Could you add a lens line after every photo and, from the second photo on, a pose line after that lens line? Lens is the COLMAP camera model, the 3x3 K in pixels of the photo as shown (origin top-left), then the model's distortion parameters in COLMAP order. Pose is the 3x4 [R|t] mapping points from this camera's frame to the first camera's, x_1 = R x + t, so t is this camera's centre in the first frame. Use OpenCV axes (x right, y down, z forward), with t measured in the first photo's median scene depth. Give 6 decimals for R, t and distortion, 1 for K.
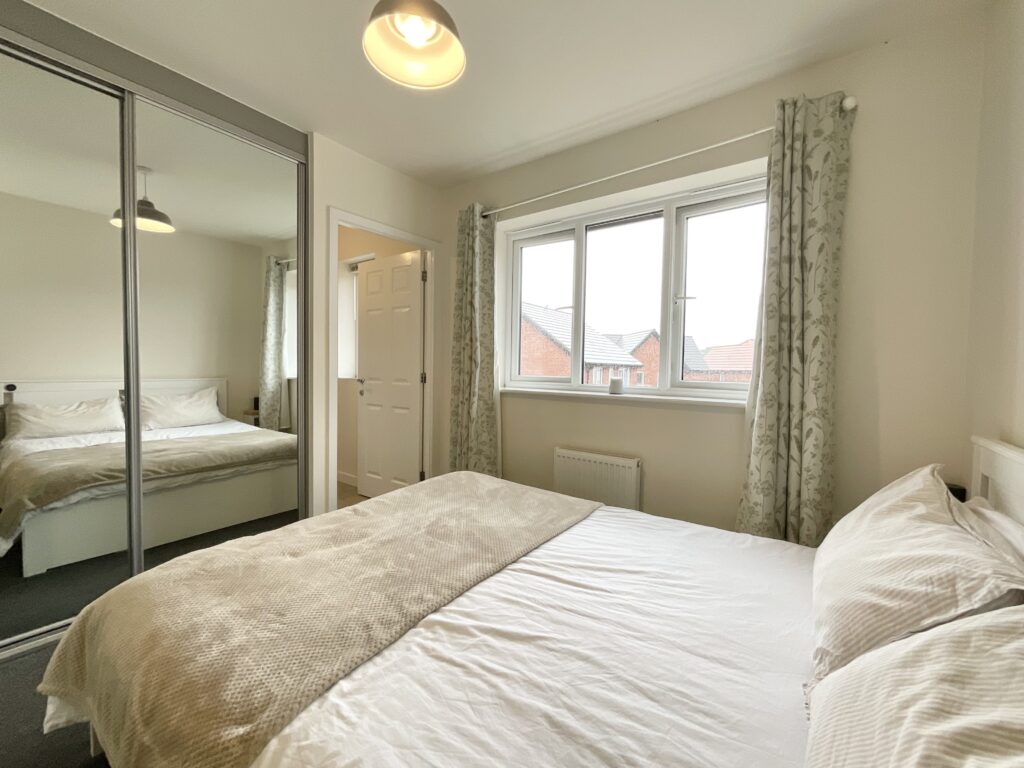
lens RADIAL K [[414.8, 0, 510.1], [0, 414.8, 384.9], [0, 0, 1]] dist [-0.001675, -0.000018]
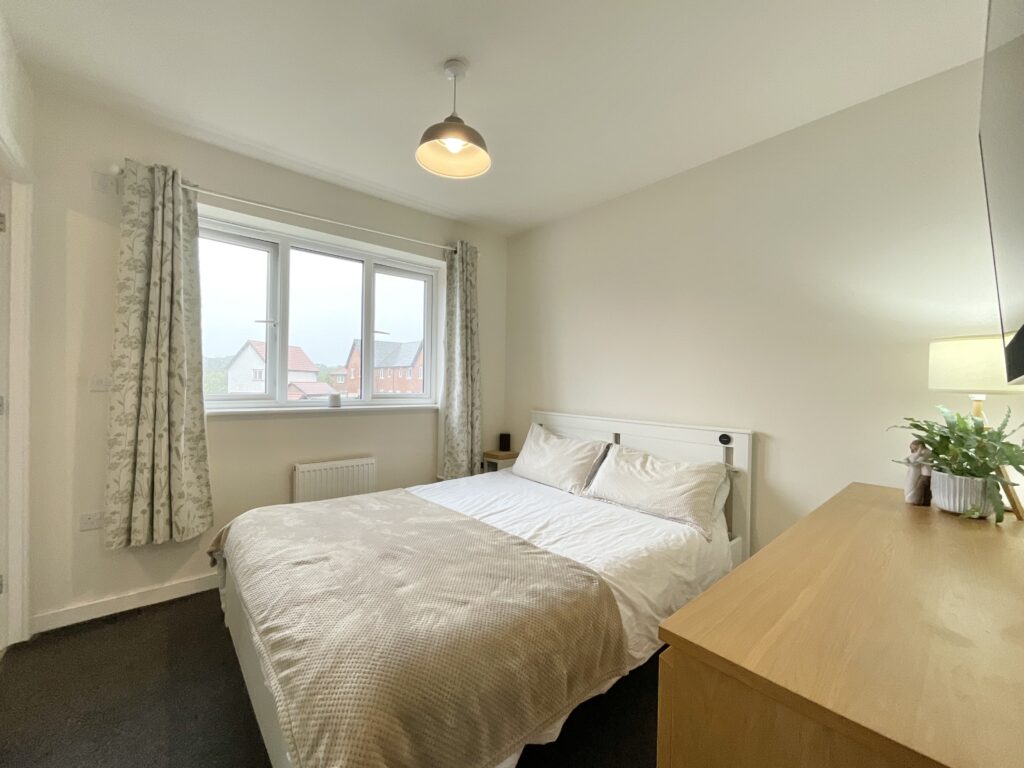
lens RADIAL K [[414.8, 0, 510.1], [0, 414.8, 384.9], [0, 0, 1]] dist [-0.001675, -0.000018]
pose [[0.214712, -0.019118, 0.976490, -1.207440], [0.028942, 0.999494, 0.013204, -0.064449], [-0.976249, 0.025426, 0.215156, 0.438923]]
